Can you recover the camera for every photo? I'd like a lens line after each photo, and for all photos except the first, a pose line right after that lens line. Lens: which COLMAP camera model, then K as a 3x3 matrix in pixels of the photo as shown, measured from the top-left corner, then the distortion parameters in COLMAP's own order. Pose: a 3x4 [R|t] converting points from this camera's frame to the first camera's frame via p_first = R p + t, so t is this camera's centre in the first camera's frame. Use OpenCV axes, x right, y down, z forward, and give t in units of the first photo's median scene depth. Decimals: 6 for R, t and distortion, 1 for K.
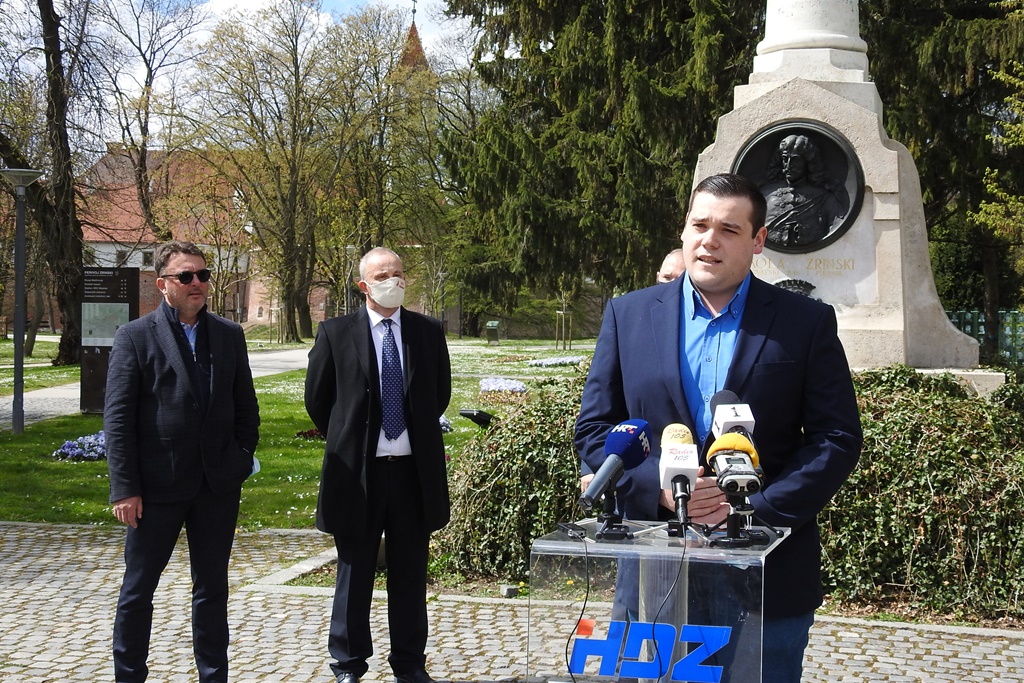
lens RADIAL K [[1472.0, 0, 488.9], [0, 1472.0, 363.5], [0, 0, 1]] dist [0.012746, 0.000000]
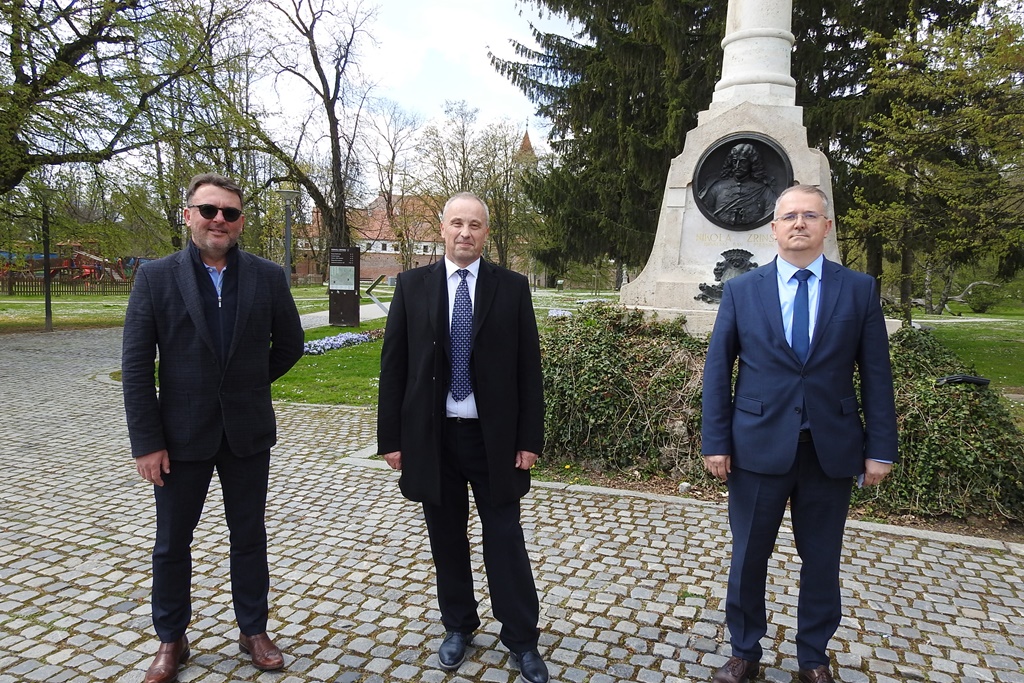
lens RADIAL K [[684.7, 0, 530.9], [0, 684.7, 354.6], [0, 0, 1]] dist [0.021145, -0.000691]
pose [[0.998627, 0.021917, -0.047579, 0.042781], [-0.018193, 0.996838, 0.077350, -0.003281], [0.049124, -0.076378, 0.995868, 0.323522]]
